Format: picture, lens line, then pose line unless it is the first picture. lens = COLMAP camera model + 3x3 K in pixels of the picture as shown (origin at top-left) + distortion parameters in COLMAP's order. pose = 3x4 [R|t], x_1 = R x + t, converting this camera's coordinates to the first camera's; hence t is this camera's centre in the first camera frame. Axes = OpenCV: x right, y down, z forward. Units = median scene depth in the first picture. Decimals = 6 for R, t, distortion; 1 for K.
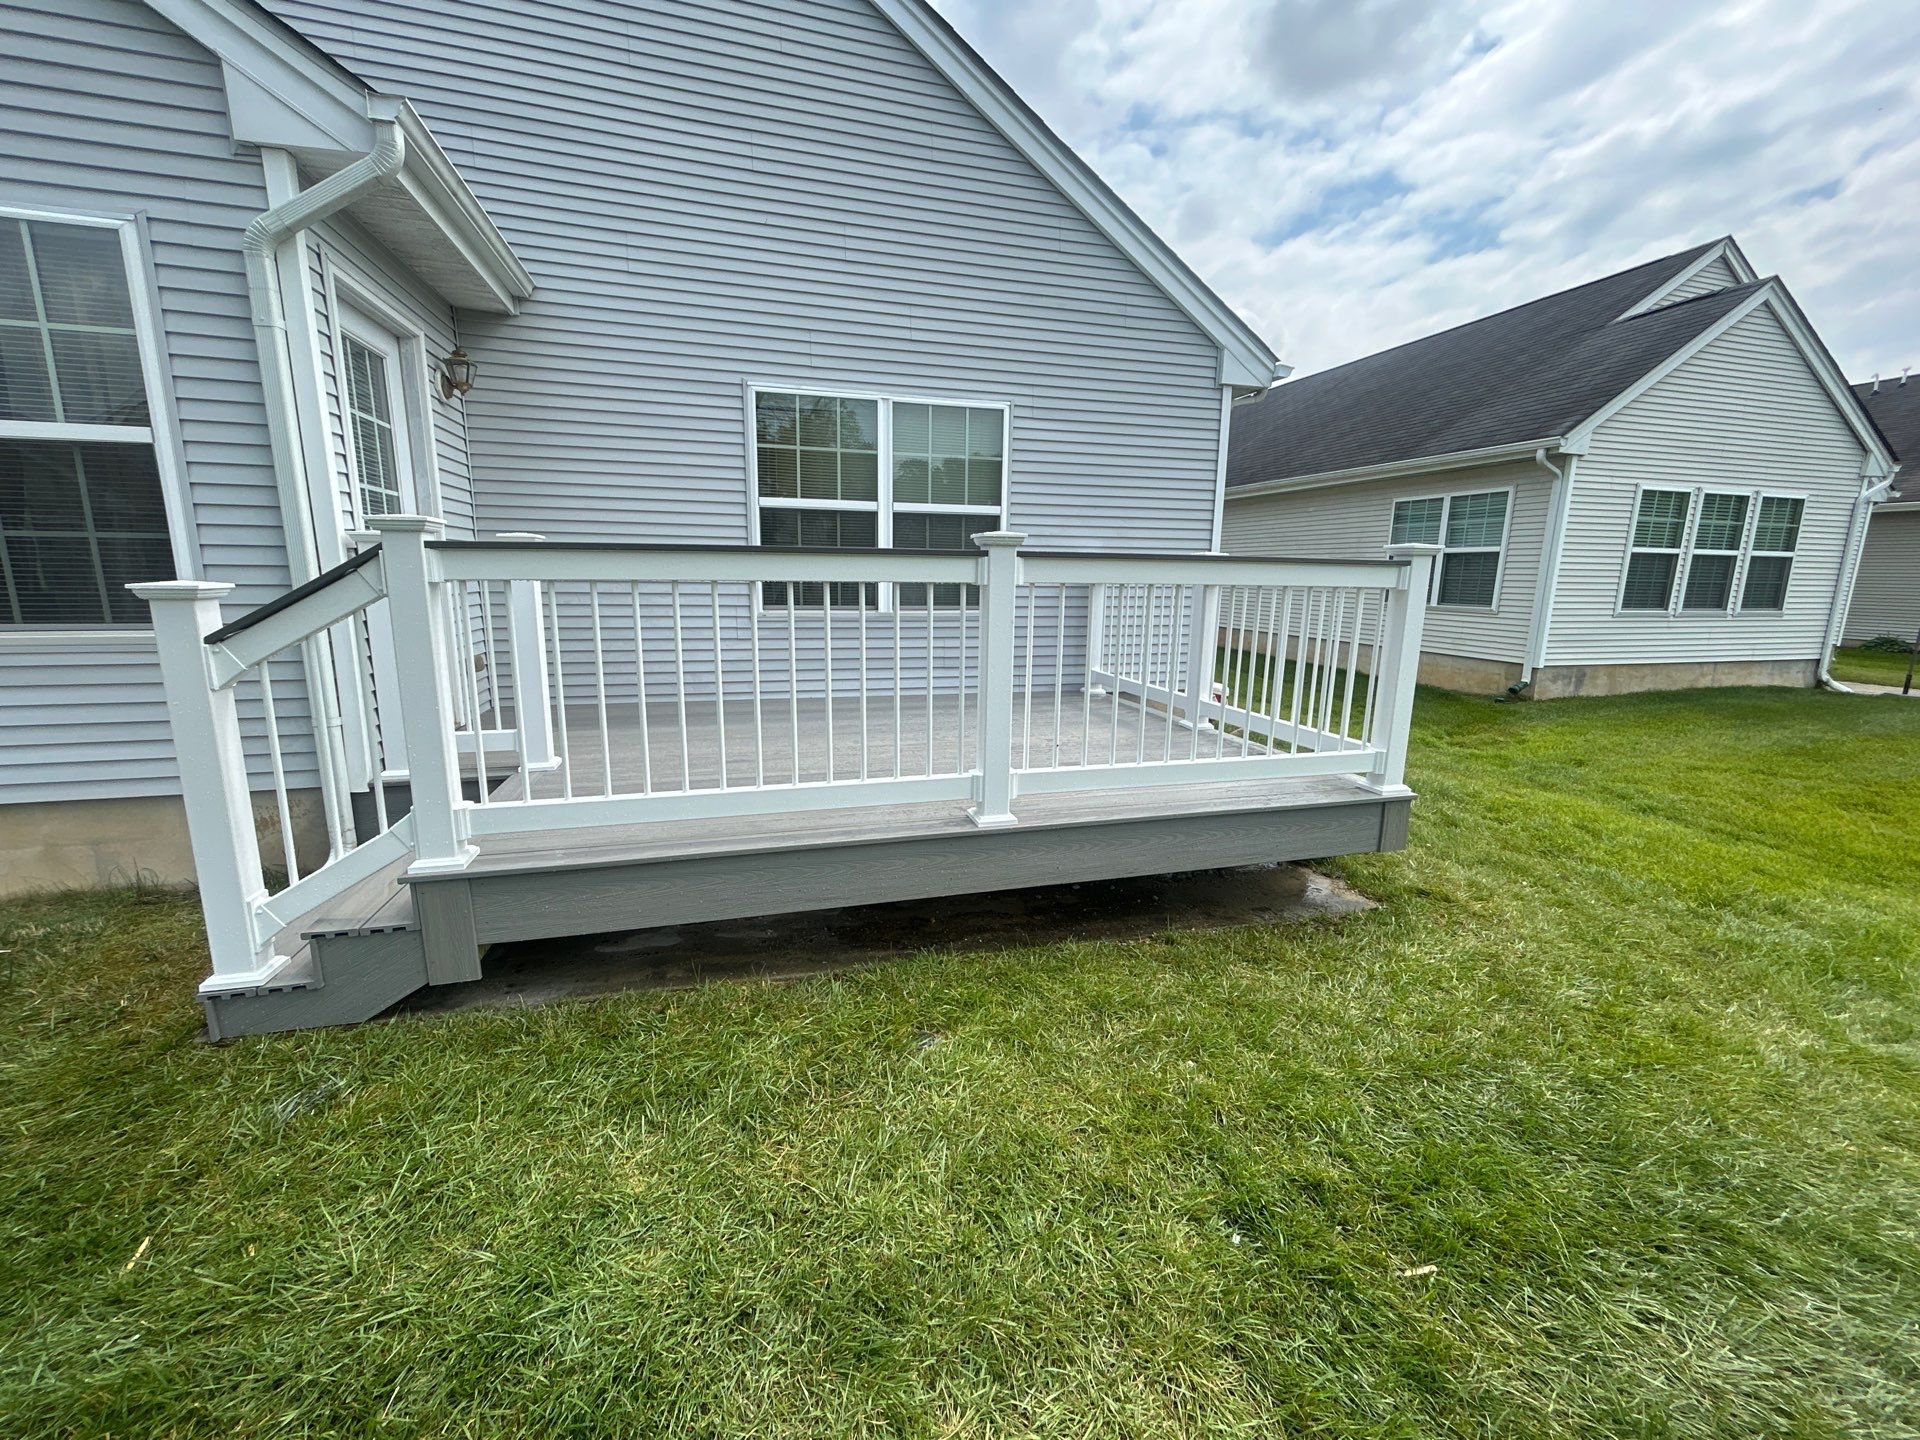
lens RADIAL K [[776.0, 0, 958.7], [0, 776.0, 720.9], [0, 0, 1]] dist [0.001147, -0.000090]
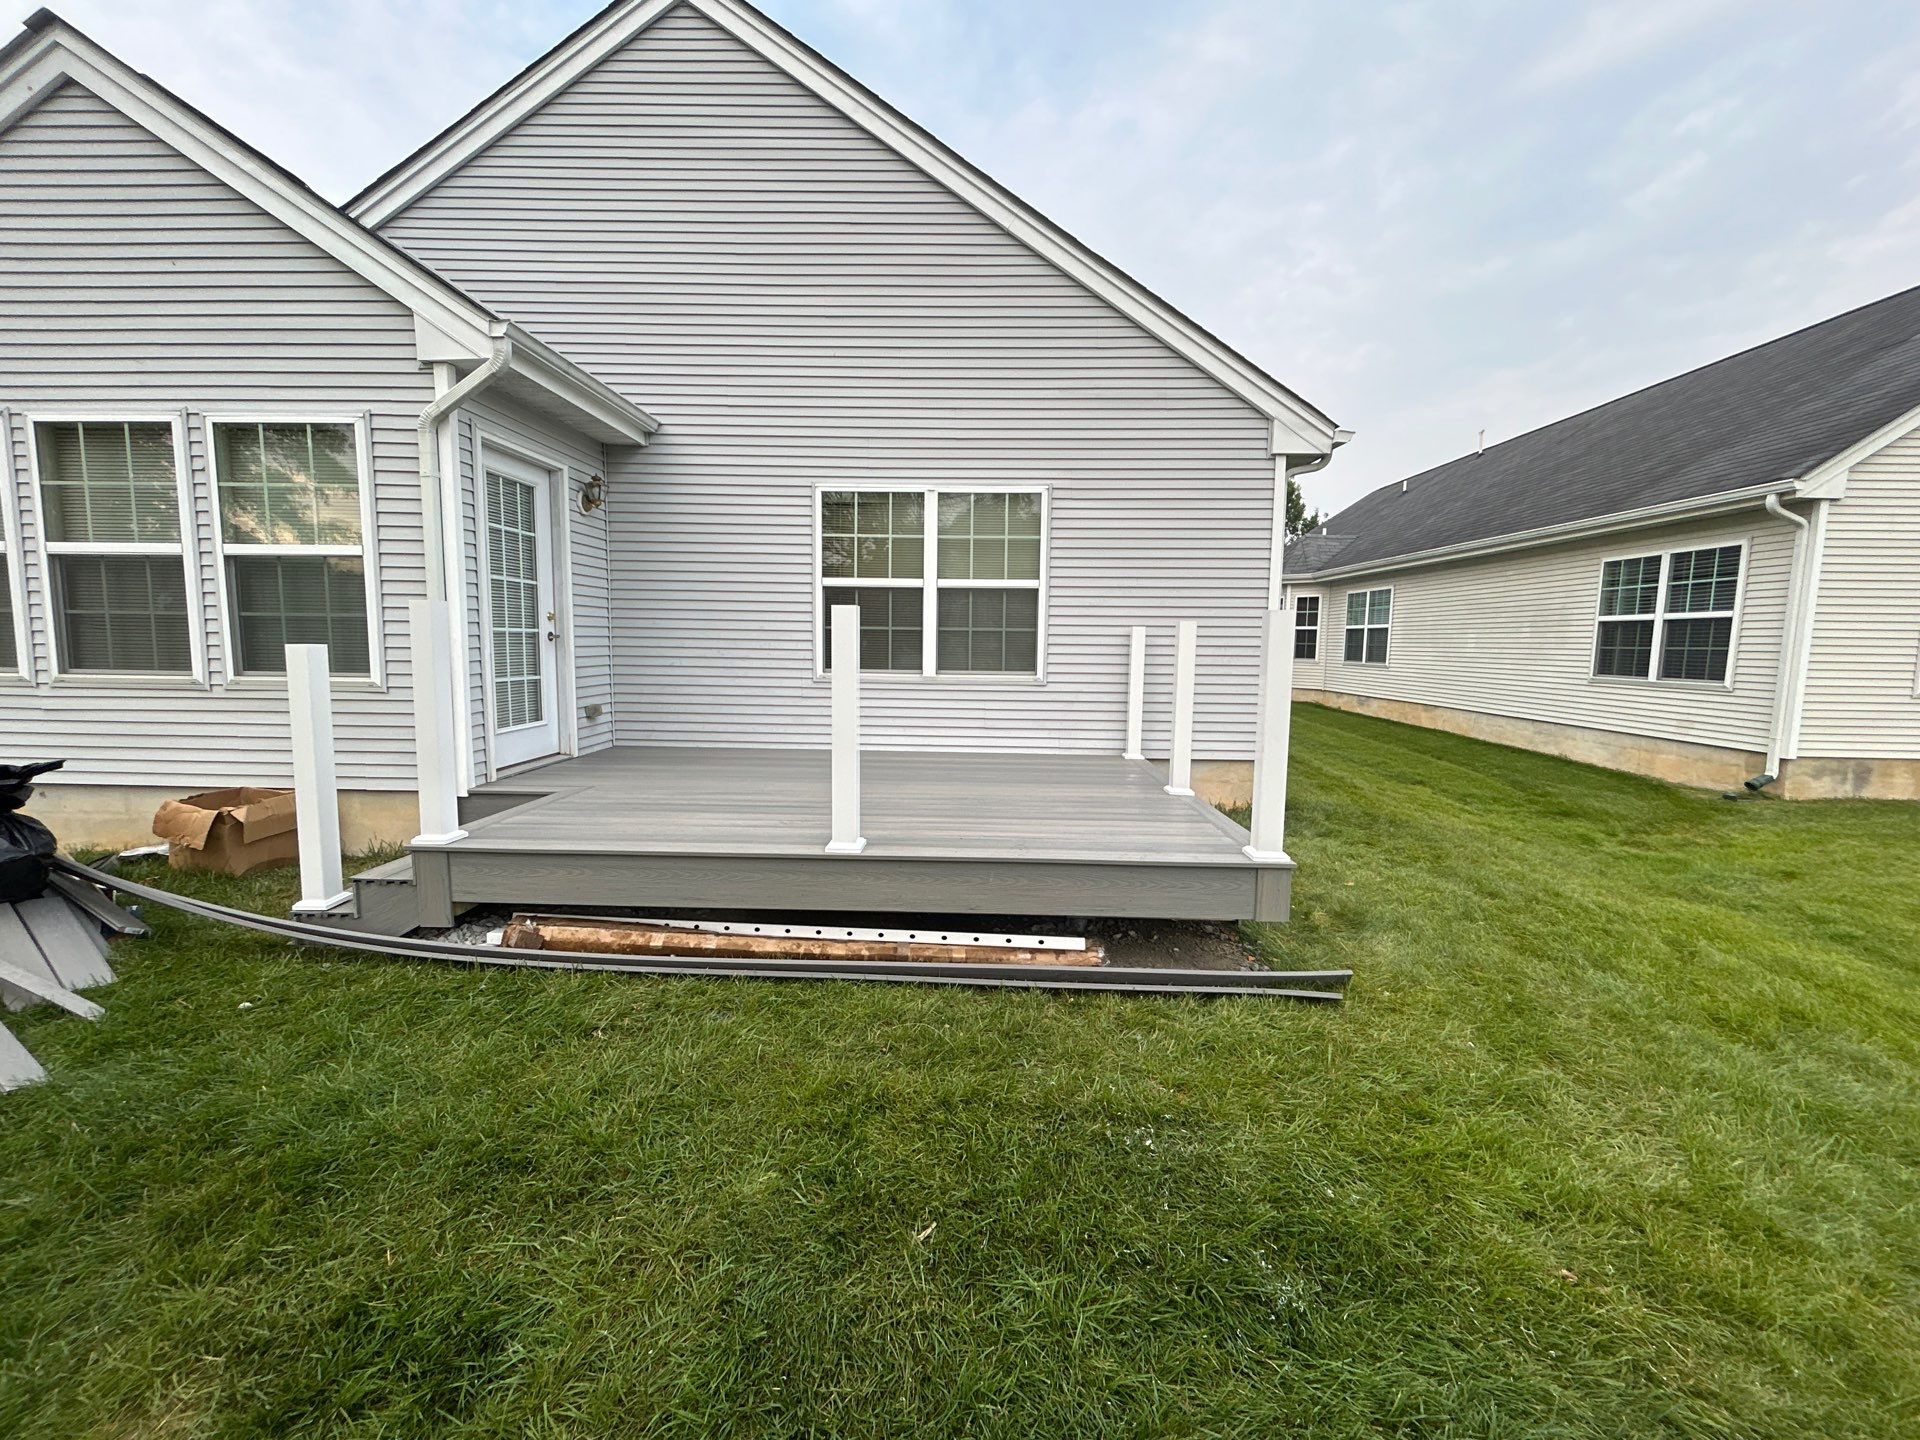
lens RADIAL K [[776.0, 0, 954.4], [0, 776.0, 718.9], [0, 0, 1]] dist [0.001147, -0.000090]
pose [[0.953523, 0.029071, -0.299915, 0.279266], [-0.057032, 0.994756, -0.084901, 0.013100], [0.295874, 0.098060, 0.950180, -0.036966]]
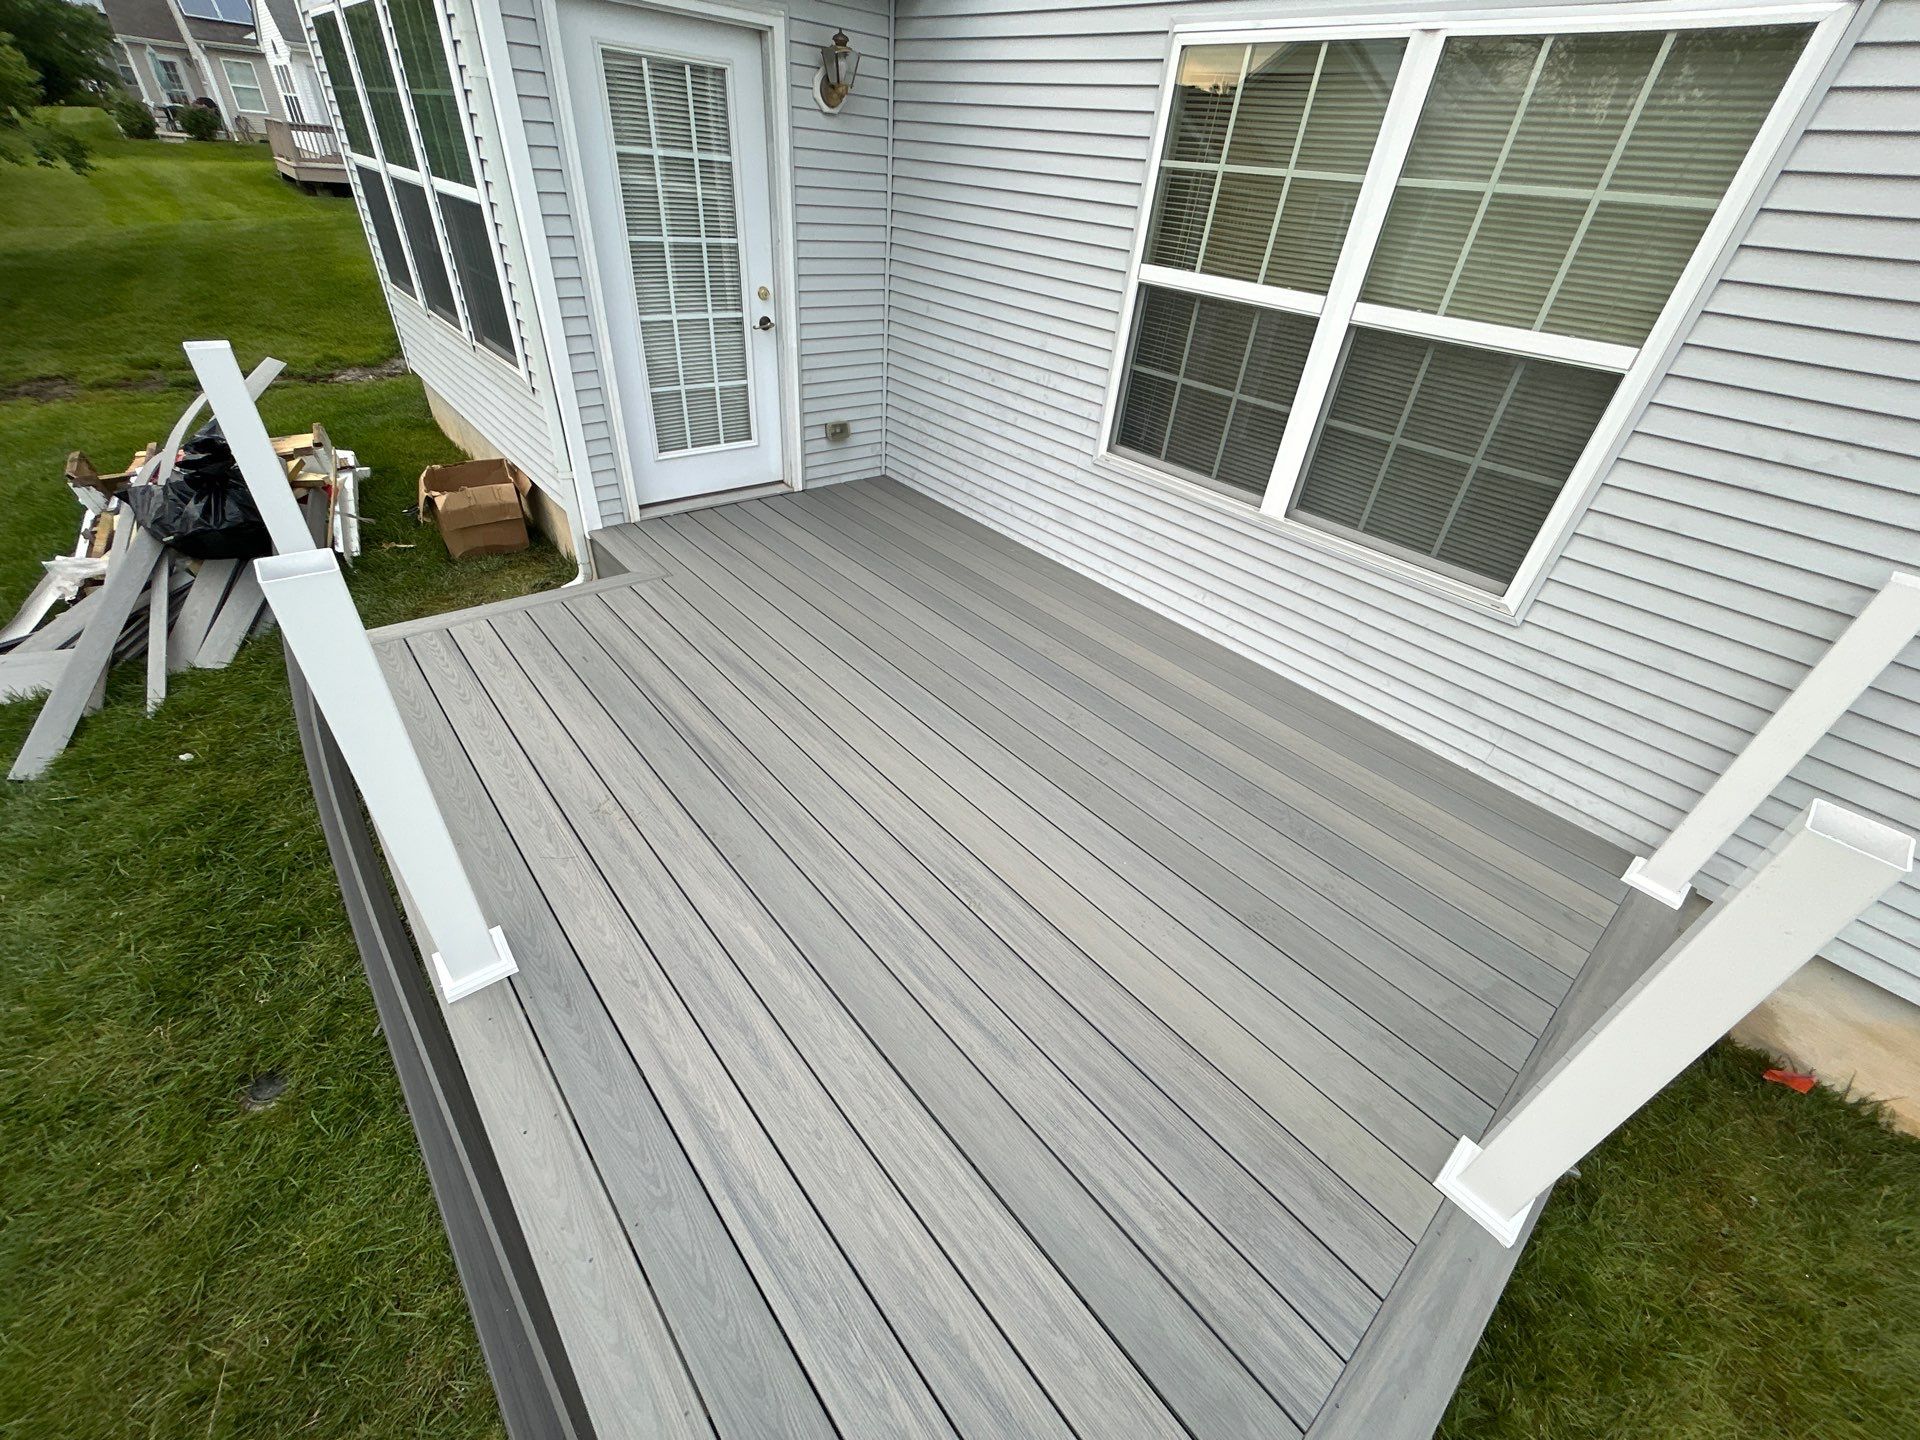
lens RADIAL K [[776.0, 0, 951.9], [0, 776.0, 718.4], [0, 0, 1]] dist [0.001147, -0.000090]
pose [[0.414452, 0.542901, -0.730403, 0.295832], [-0.244003, 0.839482, 0.485524, -0.236783], [0.876751, -0.023006, 0.480394, 0.548197]]
